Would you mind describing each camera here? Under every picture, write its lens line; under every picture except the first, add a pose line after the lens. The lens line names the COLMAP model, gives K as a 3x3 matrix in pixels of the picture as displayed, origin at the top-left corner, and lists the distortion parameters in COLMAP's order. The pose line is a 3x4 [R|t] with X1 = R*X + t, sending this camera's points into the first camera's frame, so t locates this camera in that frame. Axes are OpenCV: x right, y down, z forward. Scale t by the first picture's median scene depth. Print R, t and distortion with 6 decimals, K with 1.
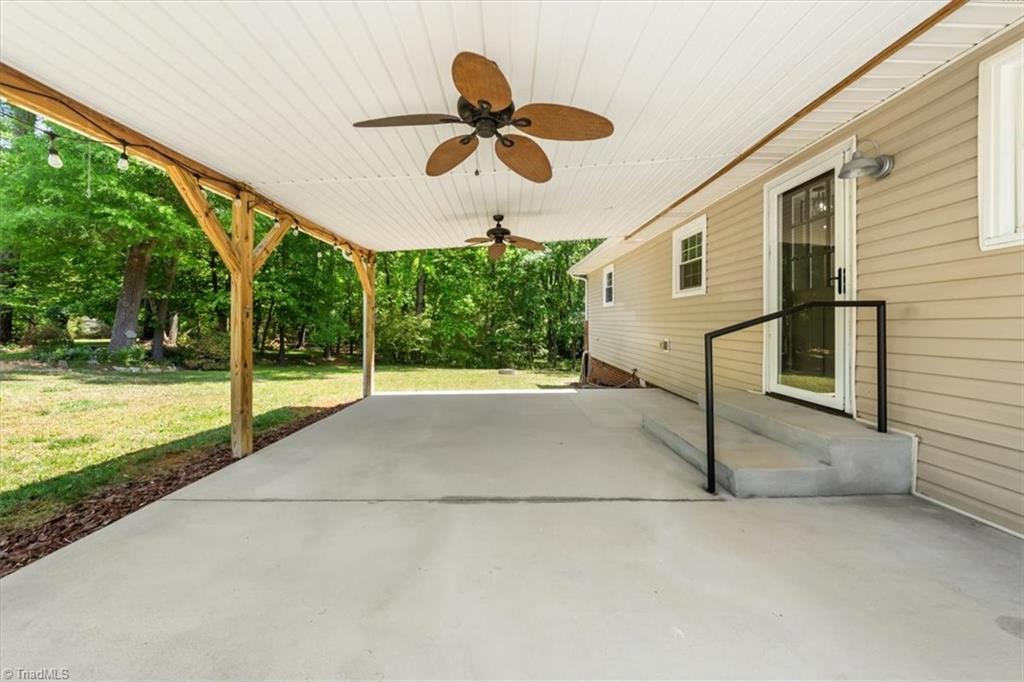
lens RADIAL K [[351.1, 0, 509.3], [0, 351.1, 327.4], [0, 0, 1]] dist [-0.001677, 0.000433]
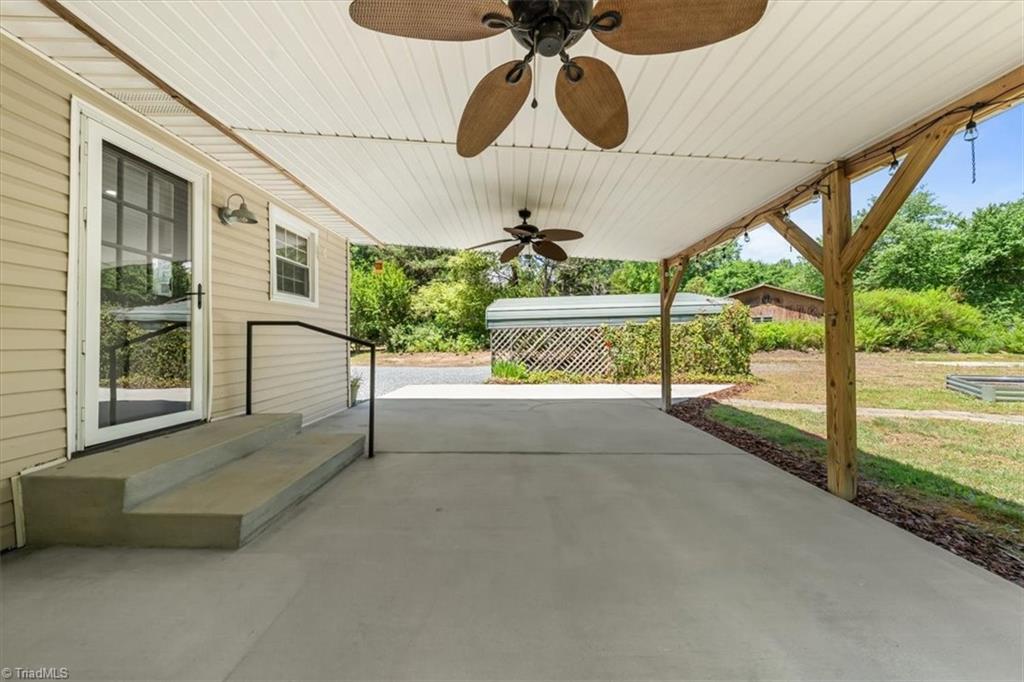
lens RADIAL K [[351.1, 0, 504.0], [0, 351.1, 338.3], [0, 0, 1]] dist [-0.001677, 0.000433]
pose [[-0.999571, 0.004062, 0.029015, 0.001801], [0.004137, 0.999988, 0.002511, -0.004947], [-0.029005, 0.002630, -0.999576, 1.592370]]
